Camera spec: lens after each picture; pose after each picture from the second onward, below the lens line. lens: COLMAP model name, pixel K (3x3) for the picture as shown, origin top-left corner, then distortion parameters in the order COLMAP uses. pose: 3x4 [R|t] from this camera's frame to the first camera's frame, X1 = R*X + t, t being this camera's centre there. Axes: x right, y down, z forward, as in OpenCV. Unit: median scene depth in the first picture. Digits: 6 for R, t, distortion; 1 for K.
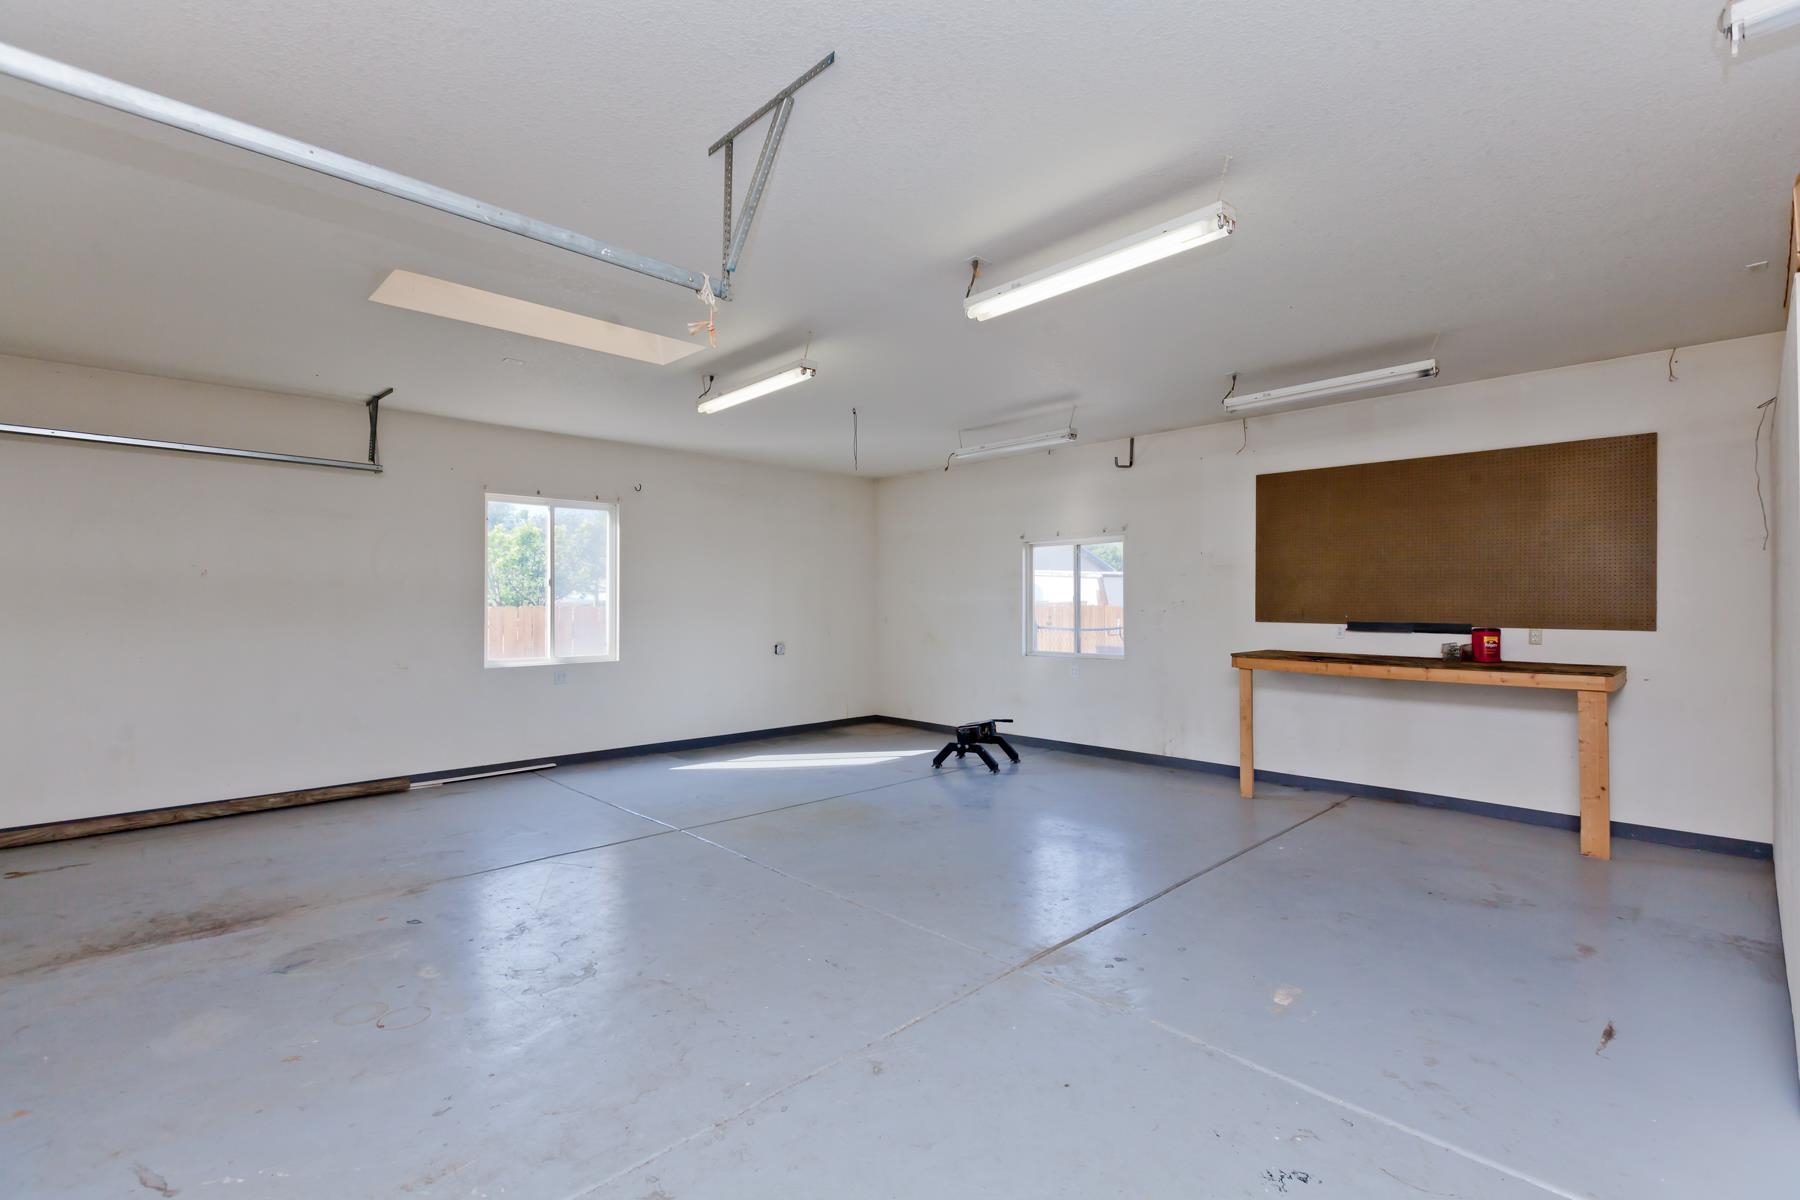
lens RADIAL K [[811.8, 0, 904.5], [0, 811.8, 593.7], [0, 0, 1]] dist [-0.003623, 0.000312]
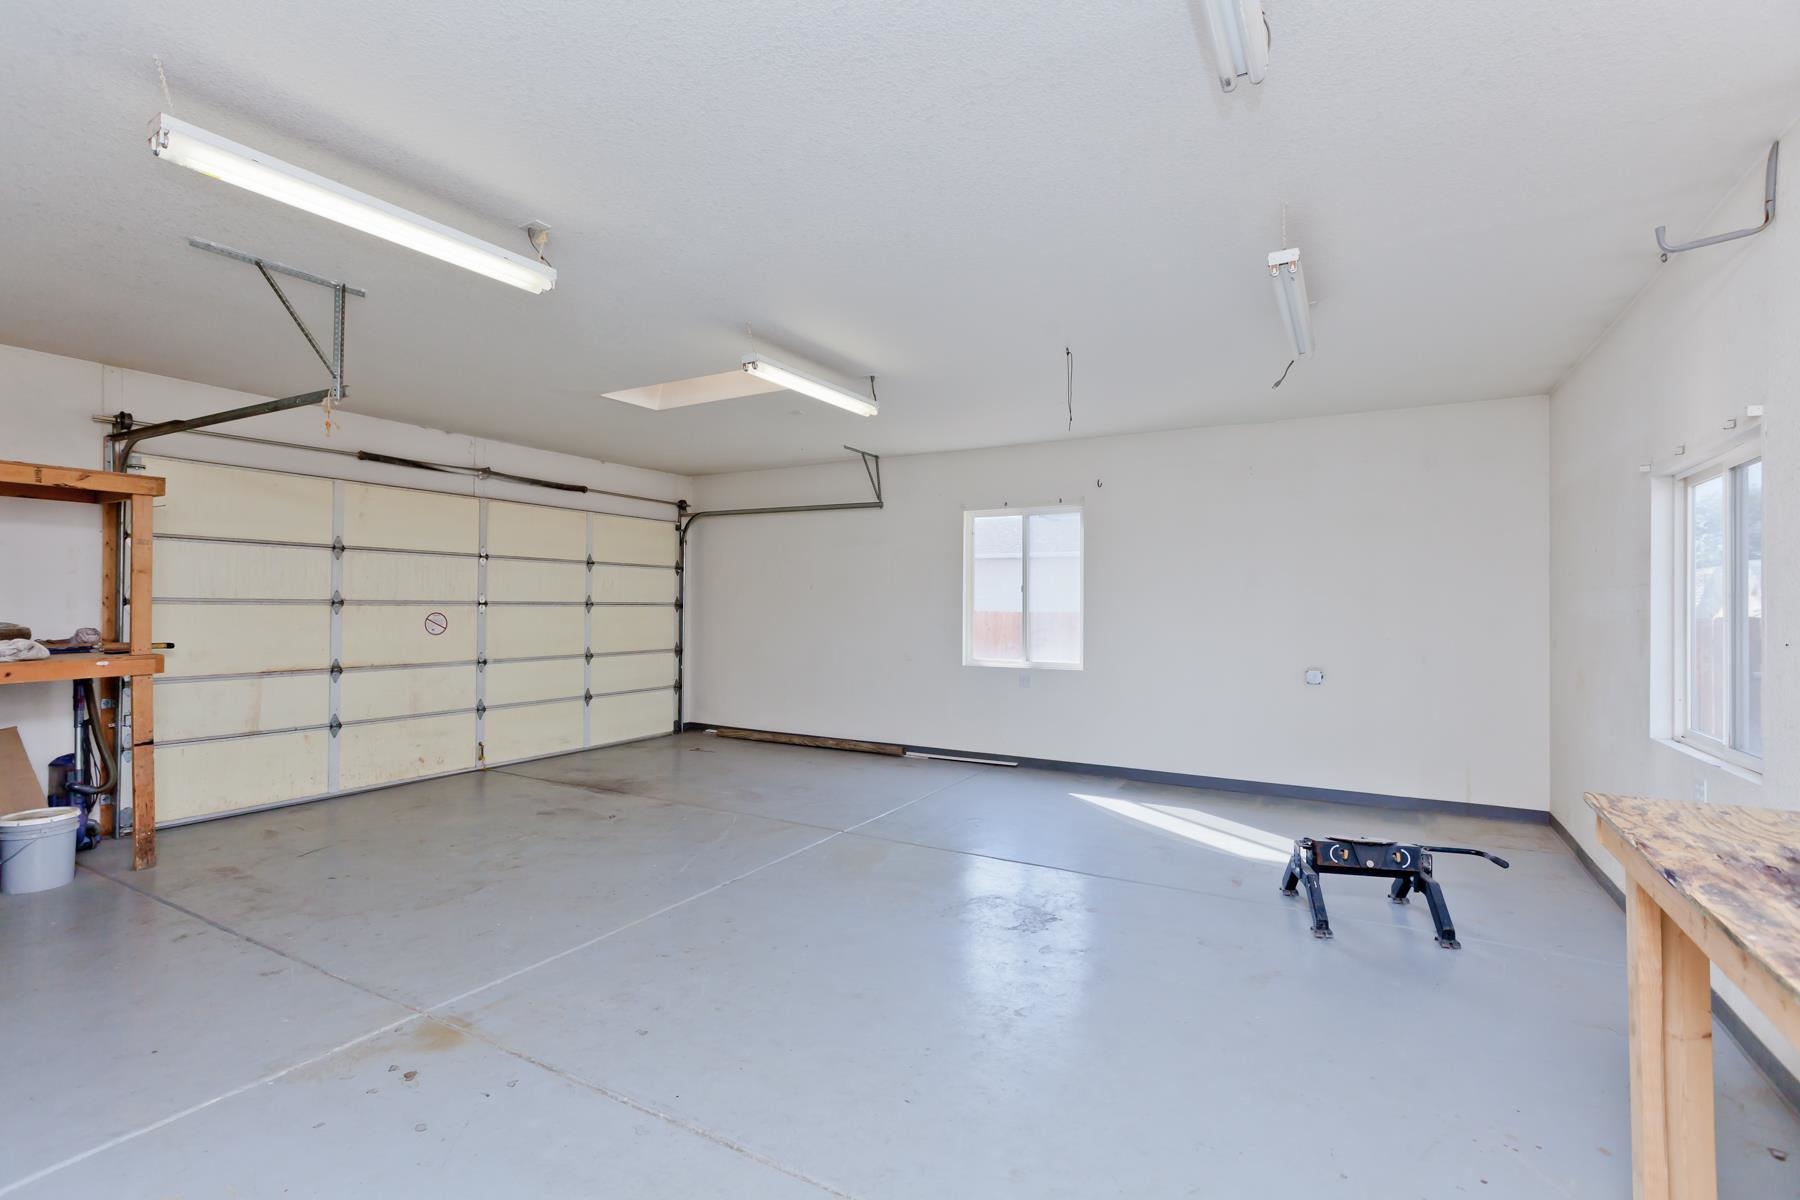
lens RADIAL K [[811.8, 0, 906.0], [0, 811.8, 601.4], [0, 0, 1]] dist [-0.003623, 0.000312]
pose [[0.283165, -0.000559, -0.959071, 0.533041], [0.004276, 0.999991, 0.000680, 0.001250], [0.959062, -0.004293, 0.283164, 0.580215]]
